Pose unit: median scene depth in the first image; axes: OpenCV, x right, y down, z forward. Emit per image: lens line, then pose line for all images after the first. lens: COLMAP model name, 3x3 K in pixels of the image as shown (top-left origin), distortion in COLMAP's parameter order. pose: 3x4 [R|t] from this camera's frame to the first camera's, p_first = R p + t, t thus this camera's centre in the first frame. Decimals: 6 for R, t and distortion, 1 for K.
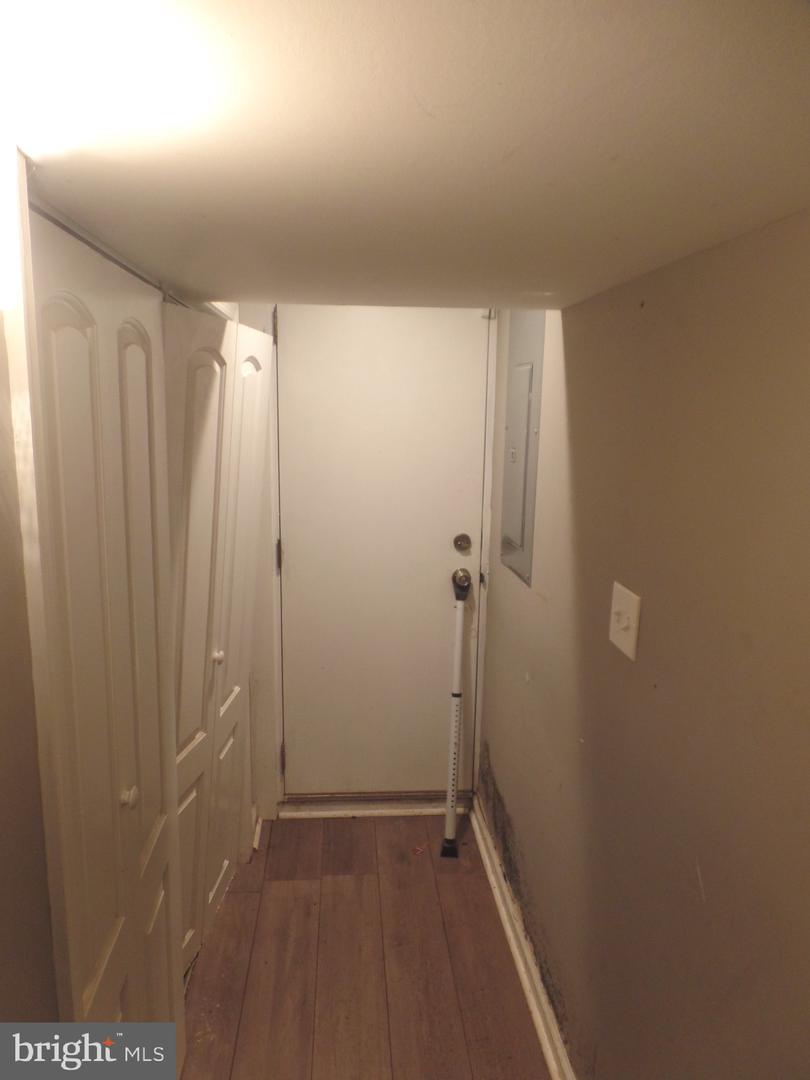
lens RADIAL K [[740.2, 0, 402.5], [0, 740.2, 539.3], [0, 0, 1]] dist [-0.004707, -0.006552]
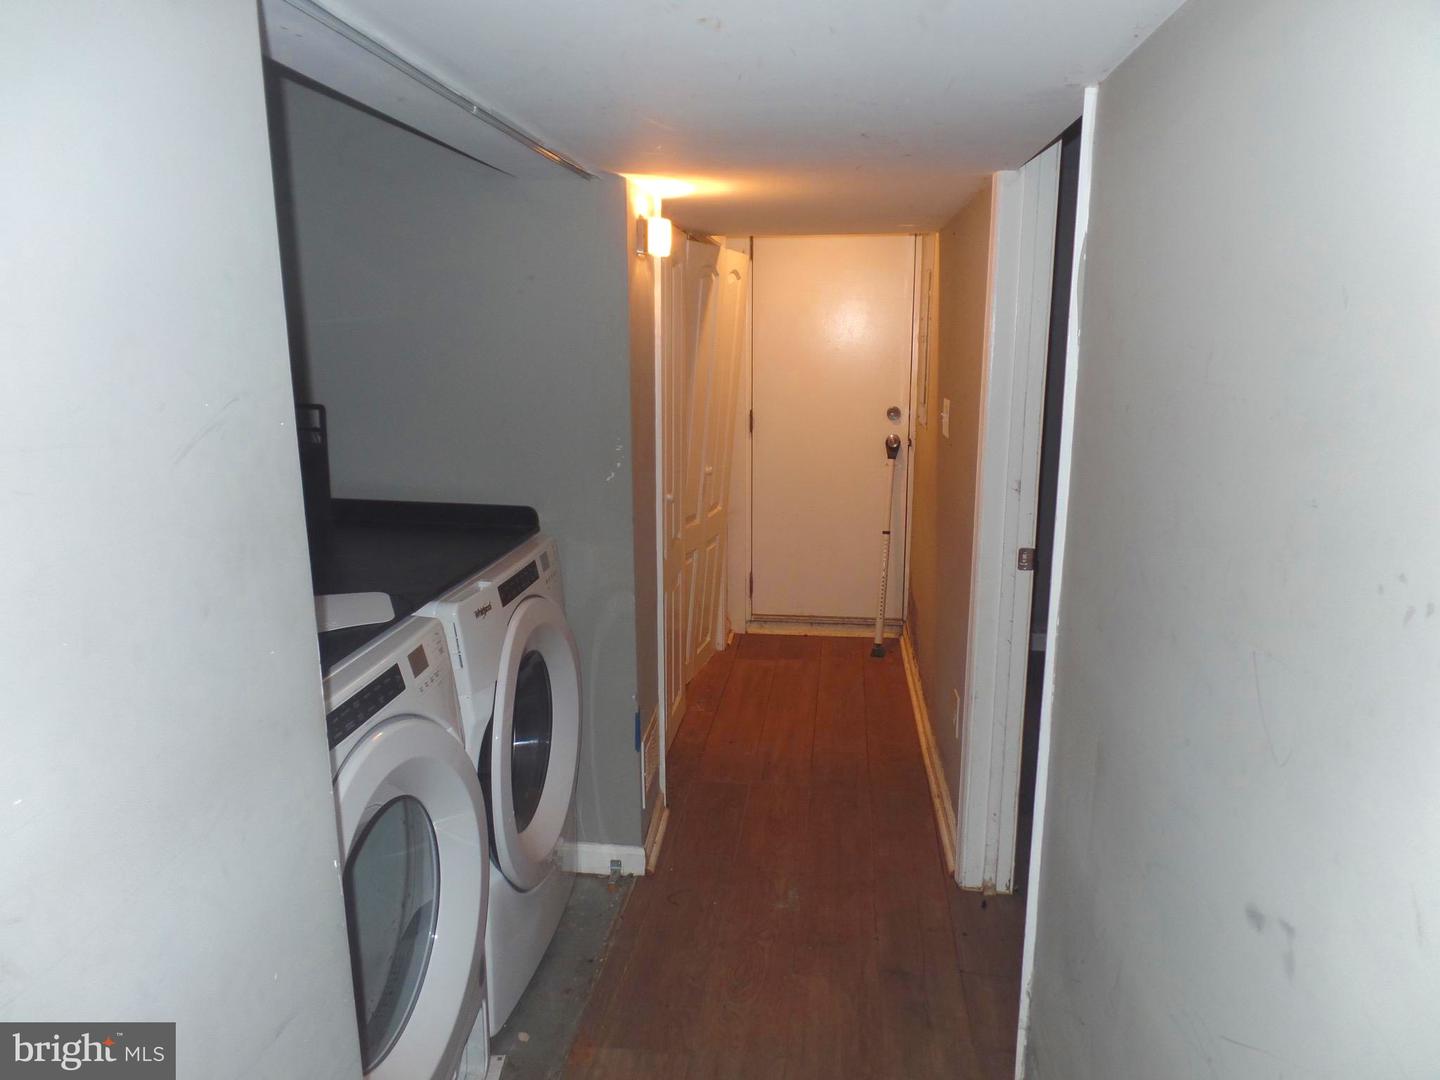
lens RADIAL K [[986.9, 0, 721.2], [0, 986.9, 539.3], [0, 0, 1]] dist [-0.004707, -0.006552]
pose [[0.979859, 0.023066, -0.198356, 0.132611], [-0.018377, 0.999507, 0.025448, 0.184703], [0.198845, -0.021291, 0.979800, -0.726631]]
